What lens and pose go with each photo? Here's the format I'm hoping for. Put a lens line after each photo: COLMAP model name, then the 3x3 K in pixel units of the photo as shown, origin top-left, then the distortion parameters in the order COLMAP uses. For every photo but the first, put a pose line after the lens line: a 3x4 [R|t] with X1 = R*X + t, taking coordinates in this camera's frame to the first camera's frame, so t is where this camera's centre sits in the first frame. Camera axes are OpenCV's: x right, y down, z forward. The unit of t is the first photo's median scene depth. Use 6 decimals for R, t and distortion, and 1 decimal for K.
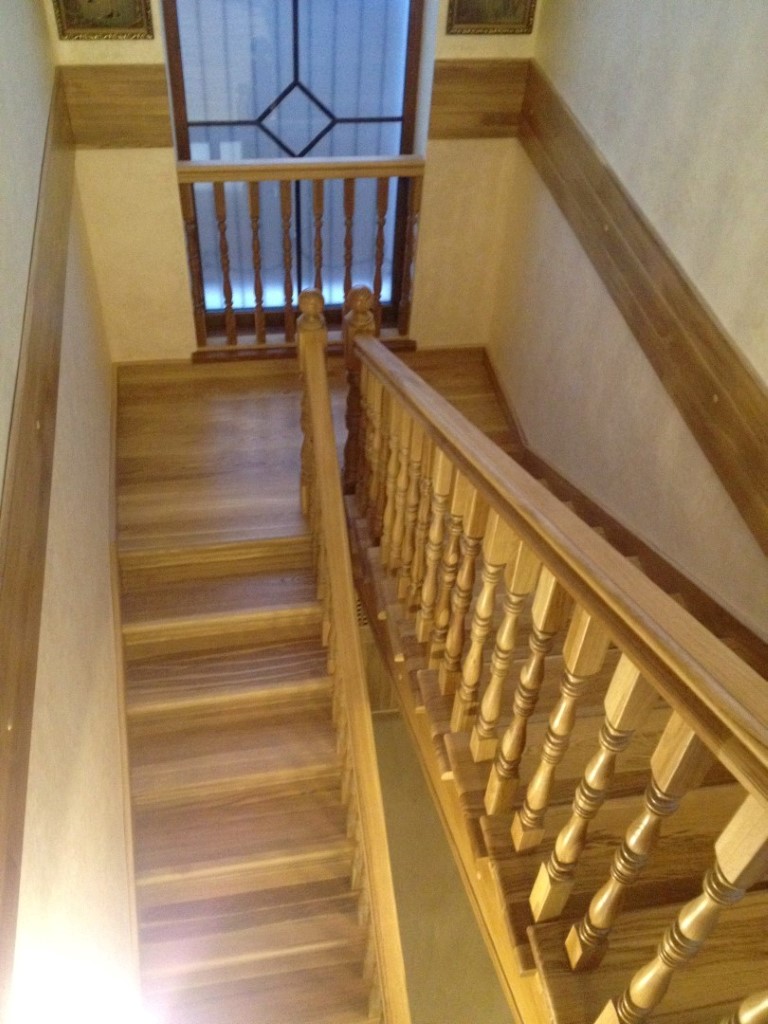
lens RADIAL K [[958.5, 0, 368.1], [0, 958.5, 508.5], [0, 0, 1]] dist [0.128923, -0.254657]
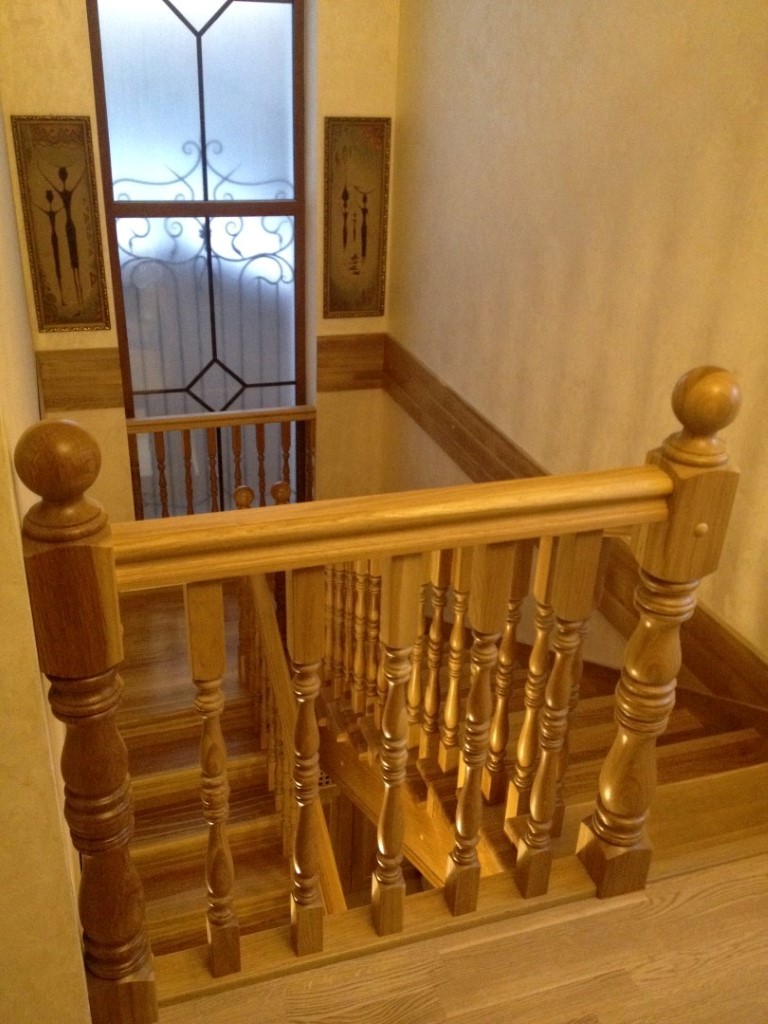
lens RADIAL K [[958.5, 0, 368.1], [0, 958.5, 508.5], [0, 0, 1]] dist [0.128923, -0.254657]
pose [[0.988950, -0.077390, 0.126444, -0.049461], [0.113476, 0.944028, -0.309734, 0.193625], [-0.095396, 0.320660, 0.942378, -0.208024]]
